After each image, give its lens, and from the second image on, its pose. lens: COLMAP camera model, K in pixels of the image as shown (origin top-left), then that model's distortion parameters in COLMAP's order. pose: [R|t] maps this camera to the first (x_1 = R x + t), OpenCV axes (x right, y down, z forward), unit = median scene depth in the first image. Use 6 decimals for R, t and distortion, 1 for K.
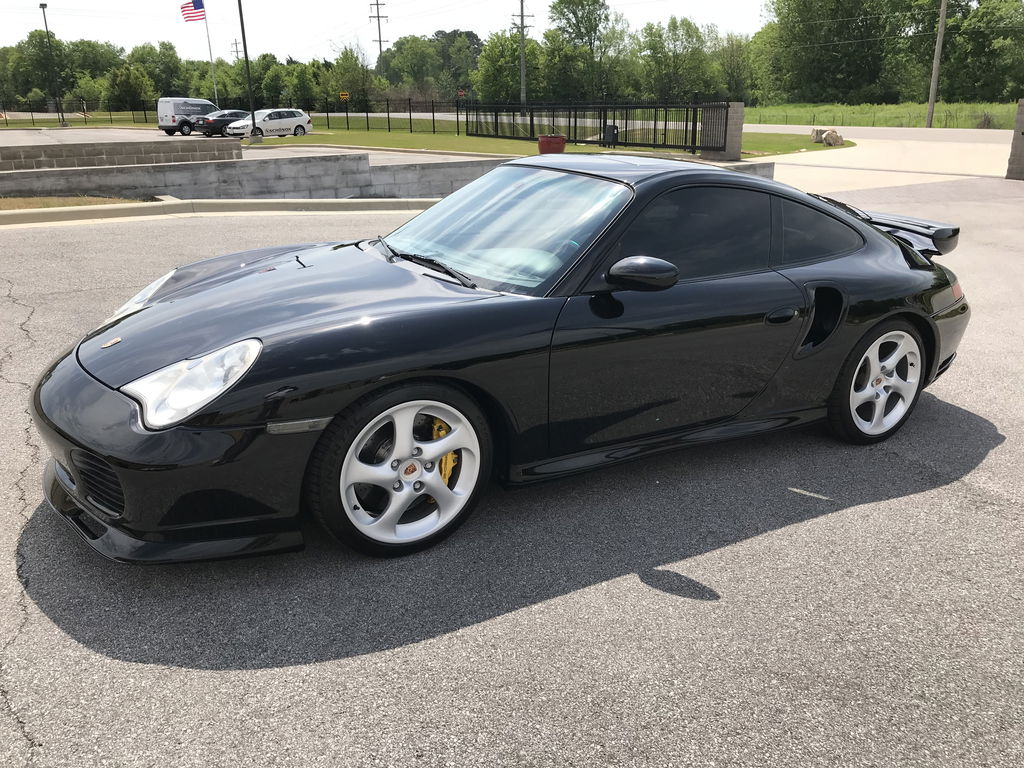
lens RADIAL K [[837.8, 0, 512.0], [0, 837.8, 384.0], [0, 0, 1]] dist [0.005054, -0.001966]
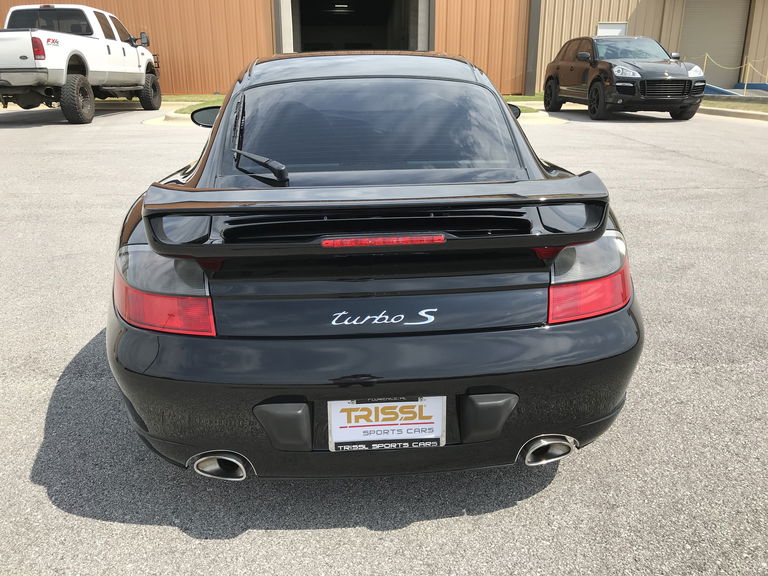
lens RADIAL K [[622.6, 0, 384.0], [0, 622.6, 288.0], [0, 0, 1]] dist [0.014760, -0.000589]
pose [[-0.456773, 0.300251, -0.837382, 0.260127], [-0.273918, 0.848112, 0.453514, -0.114243], [0.846362, 0.436527, -0.305150, 0.413957]]
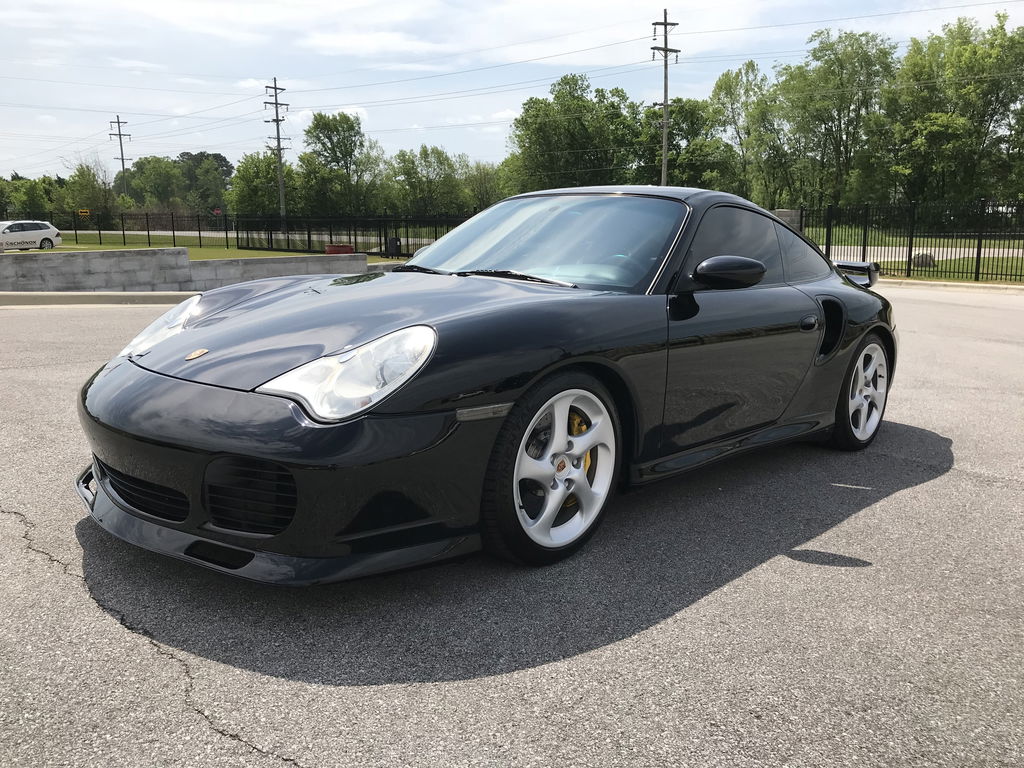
lens RADIAL K [[841.0, 0, 512.0], [0, 841.0, 384.0], [0, 0, 1]] dist [0.009753, 0.006205]
pose [[0.960120, -0.045100, 0.275927, -0.091511], [0.082601, 0.988607, -0.125832, 0.026481], [-0.267109, 0.143605, 0.952906, 0.020222]]
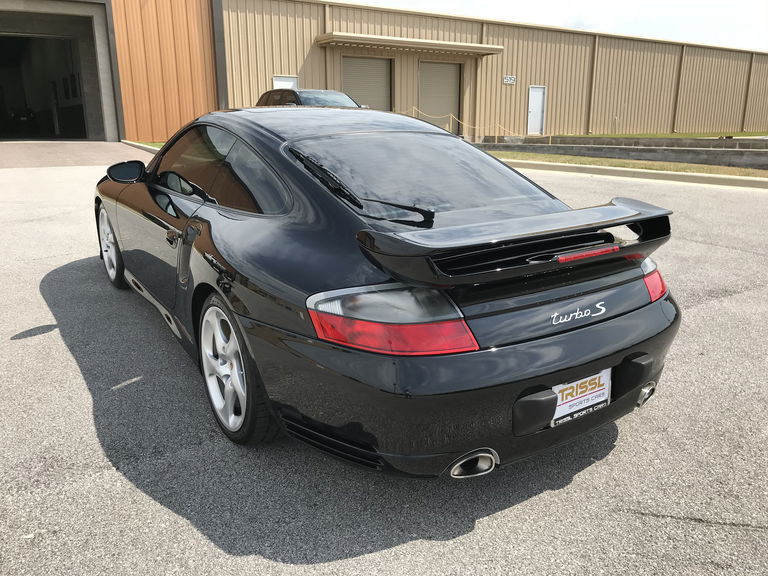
lens RADIAL K [[628.4, 0, 384.0], [0, 628.4, 288.0], [0, 0, 1]] dist [0.005054, -0.001966]
pose [[0.055089, 0.267933, -0.961861, 0.310619], [-0.319587, 0.917378, 0.237238, -0.082891], [0.945954, 0.294329, 0.136165, 0.308989]]
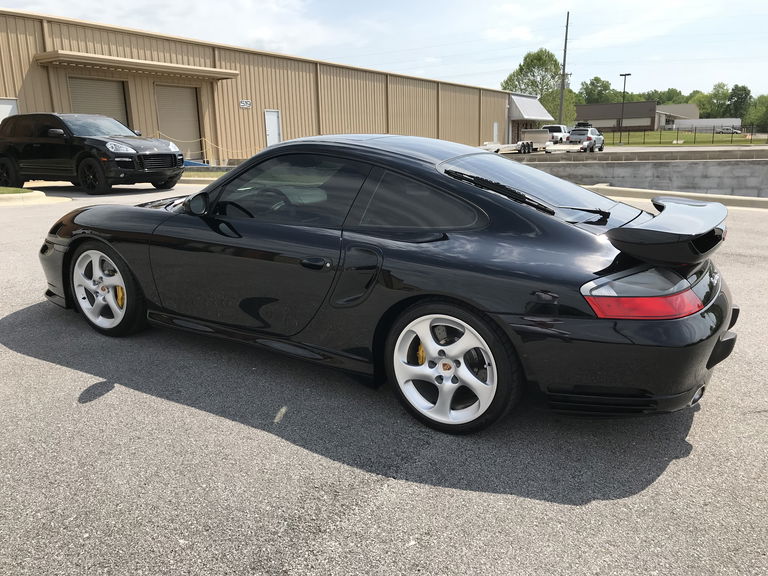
lens RADIAL K [[630.3, 0, 386.4], [0, 630.3, 278.8], [0, 0, 1]] dist [0.013760, 0.001221]
pose [[0.487486, 0.188896, -0.852453, 0.296780], [-0.264165, 0.962469, 0.062208, -0.037555], [0.832210, 0.194862, 0.519090, 0.165102]]
